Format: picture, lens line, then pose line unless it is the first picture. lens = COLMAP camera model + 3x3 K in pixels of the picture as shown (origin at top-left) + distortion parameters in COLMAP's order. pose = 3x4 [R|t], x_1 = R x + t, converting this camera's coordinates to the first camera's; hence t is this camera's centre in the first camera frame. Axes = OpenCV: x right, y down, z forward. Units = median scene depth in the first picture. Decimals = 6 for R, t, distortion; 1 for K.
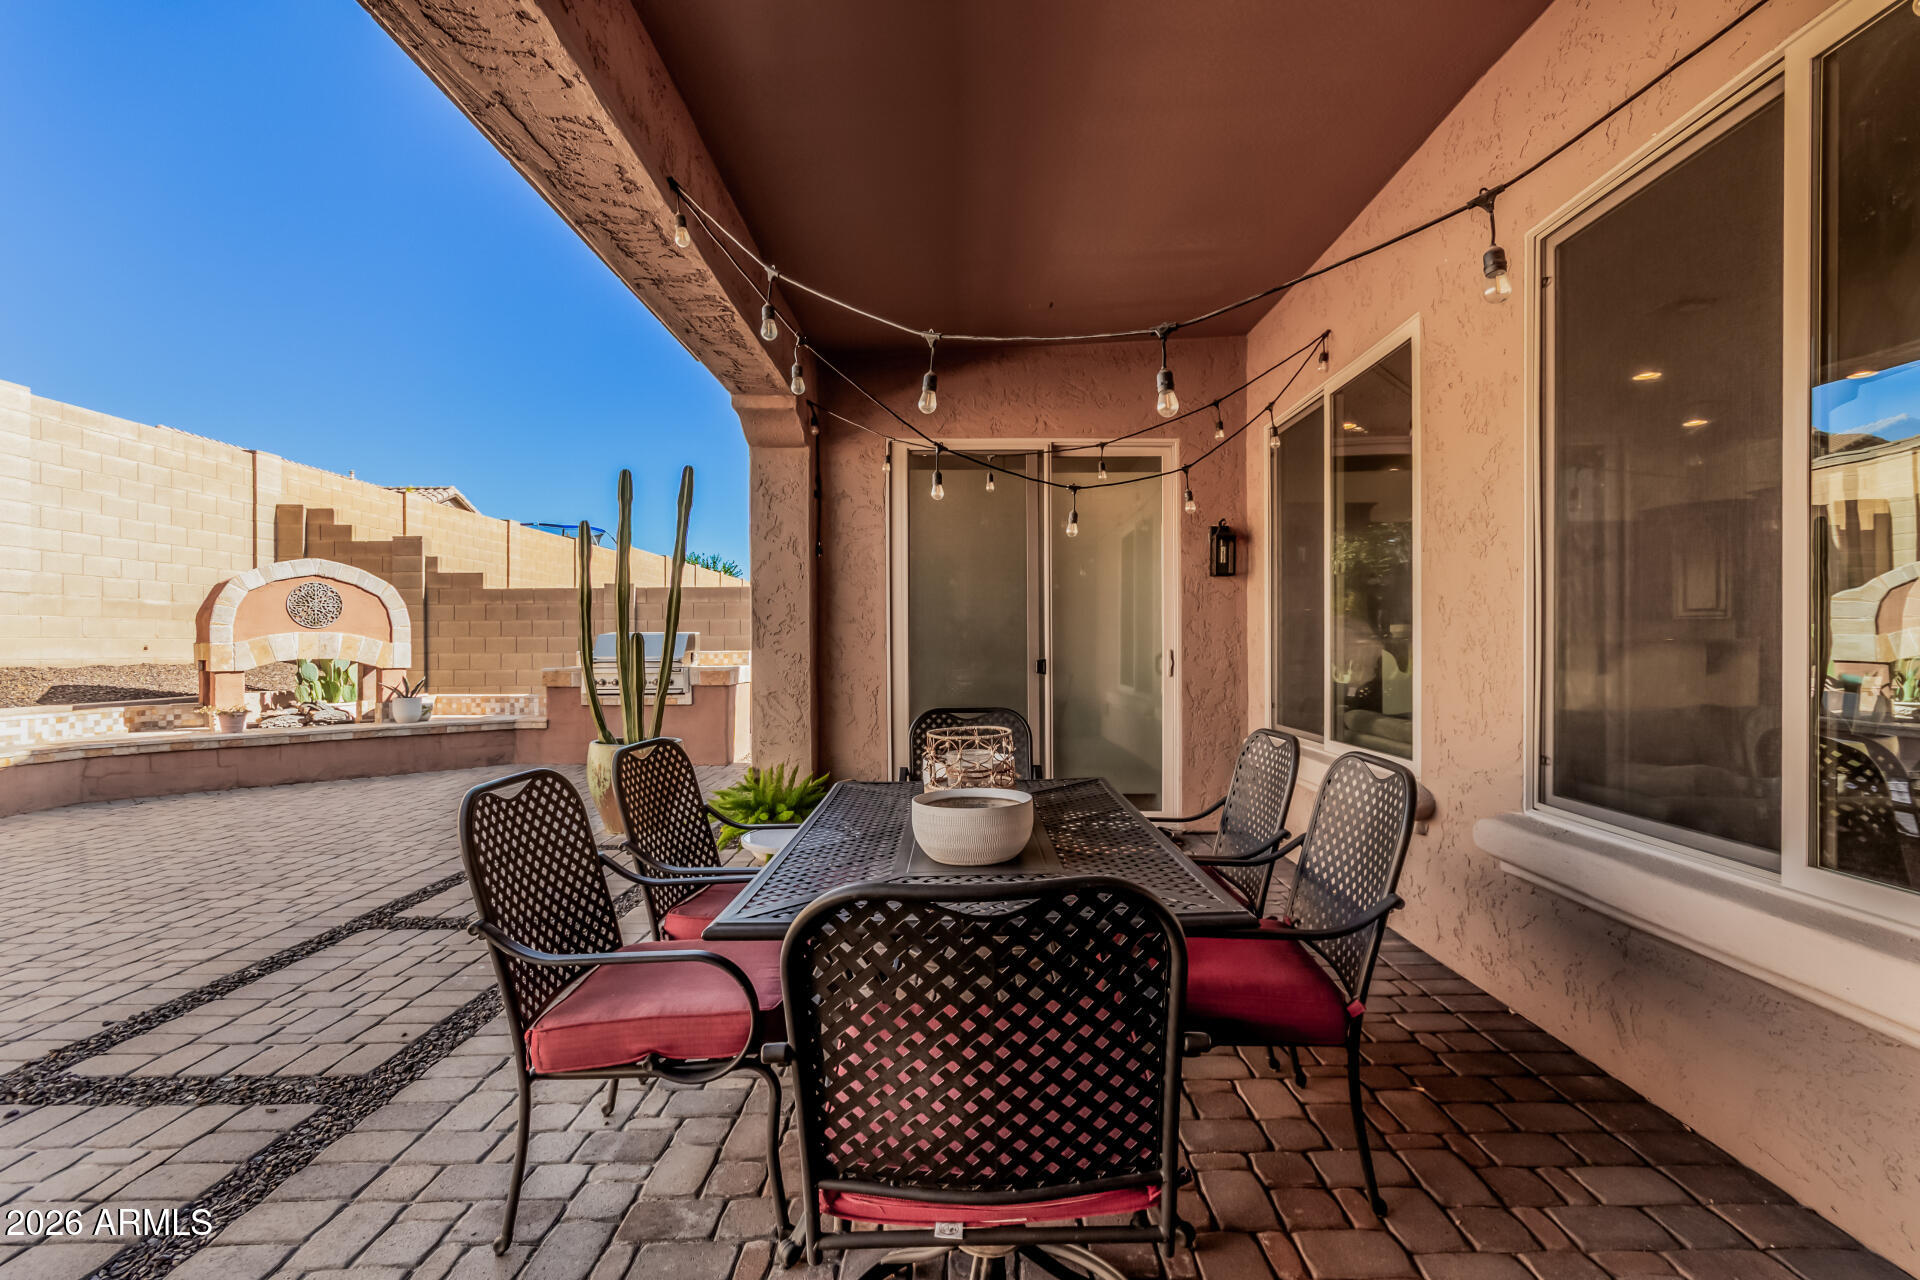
lens RADIAL K [[887.2, 0, 963.2], [0, 887.2, 645.1], [0, 0, 1]] dist [0.004102, 0.000165]
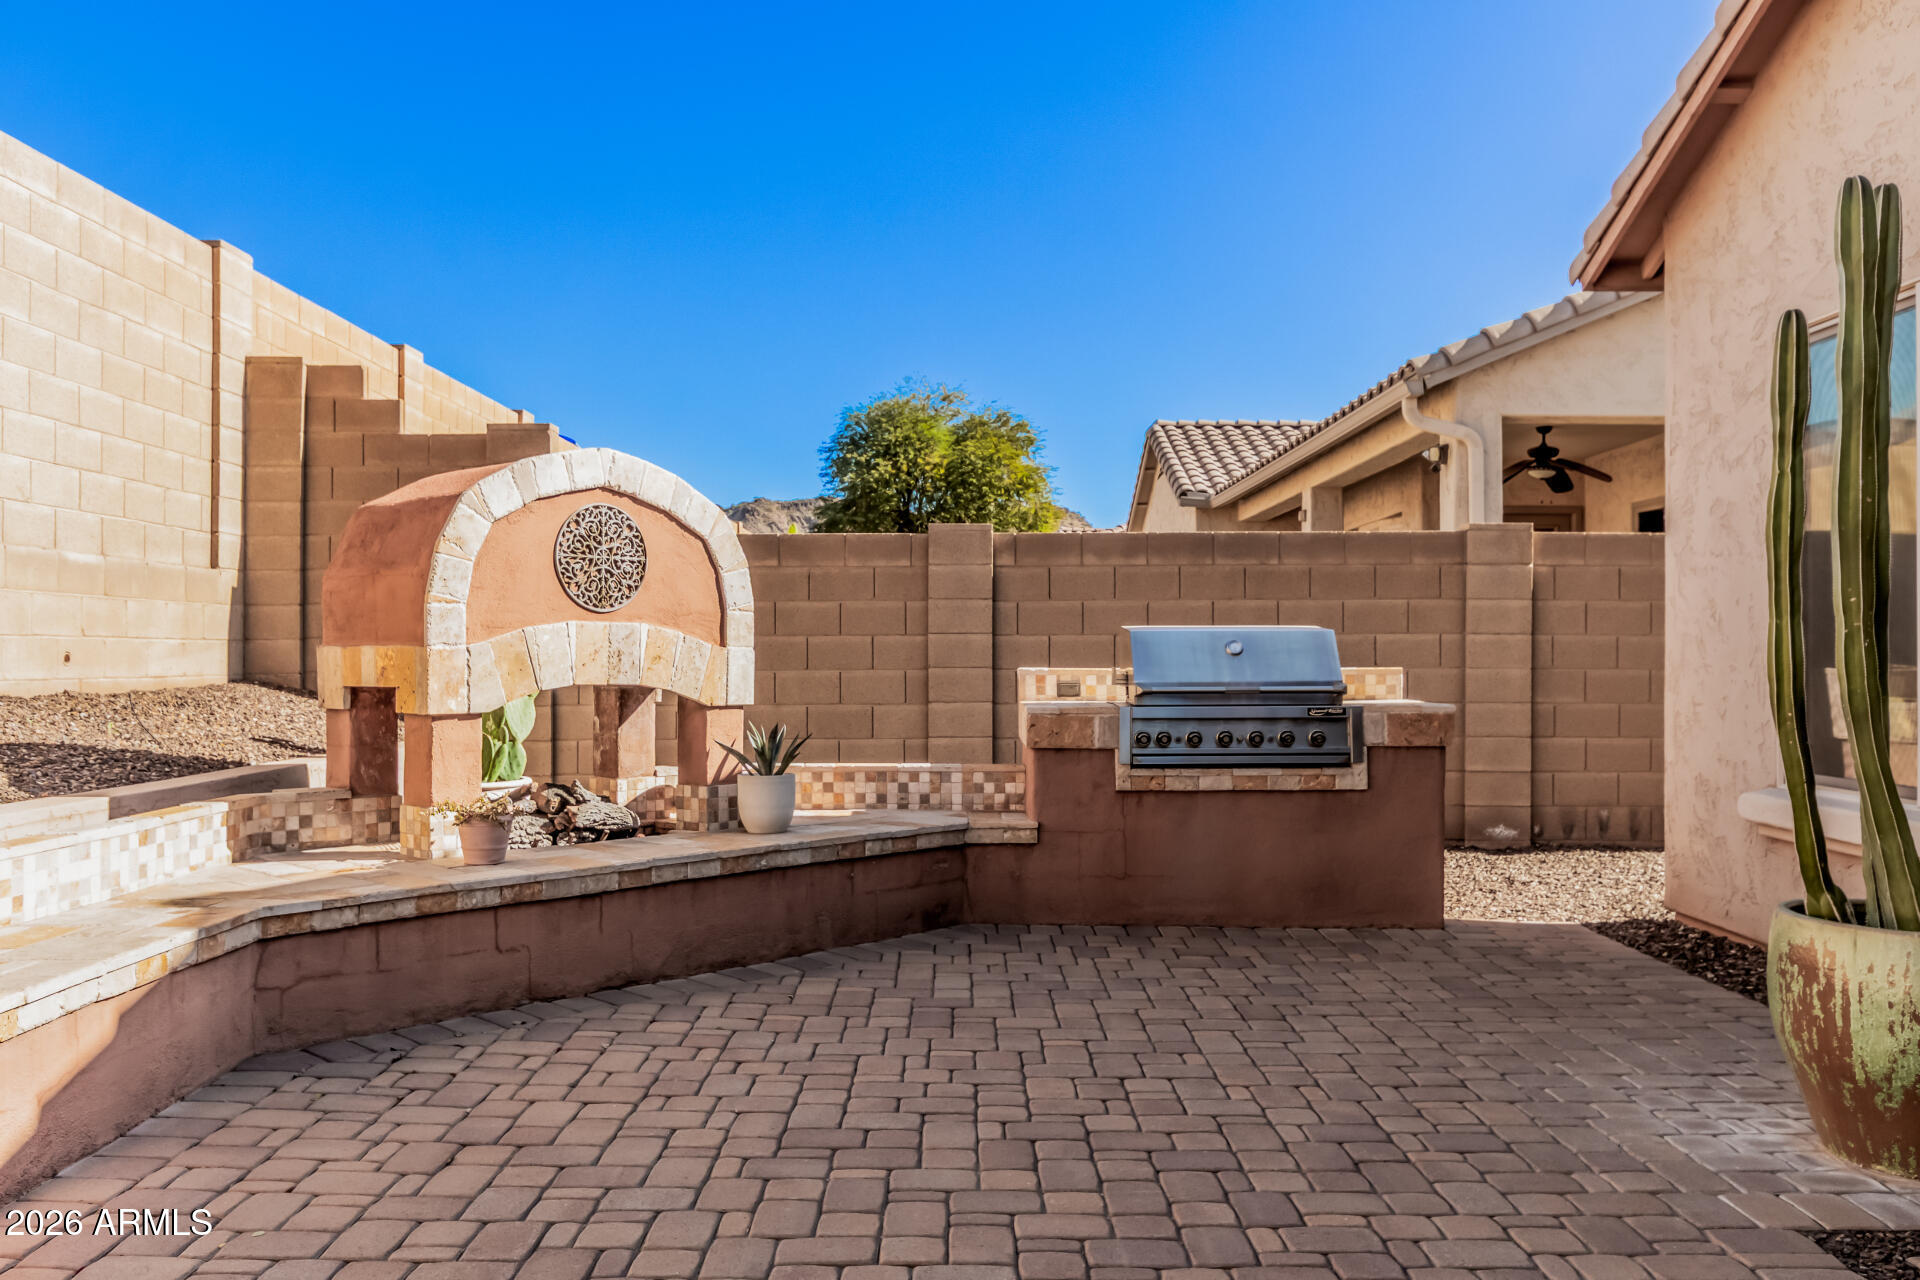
lens RADIAL K [[1501.0, 0, 960.2], [0, 1501.0, 643.8], [0, 0, 1]] dist [-0.003322, -0.002359]
pose [[0.999975, 0.002522, 0.006583, -0.529318], [-0.002464, 0.999959, -0.008767, 0.001836], [-0.006605, 0.008750, 0.999940, 0.264609]]
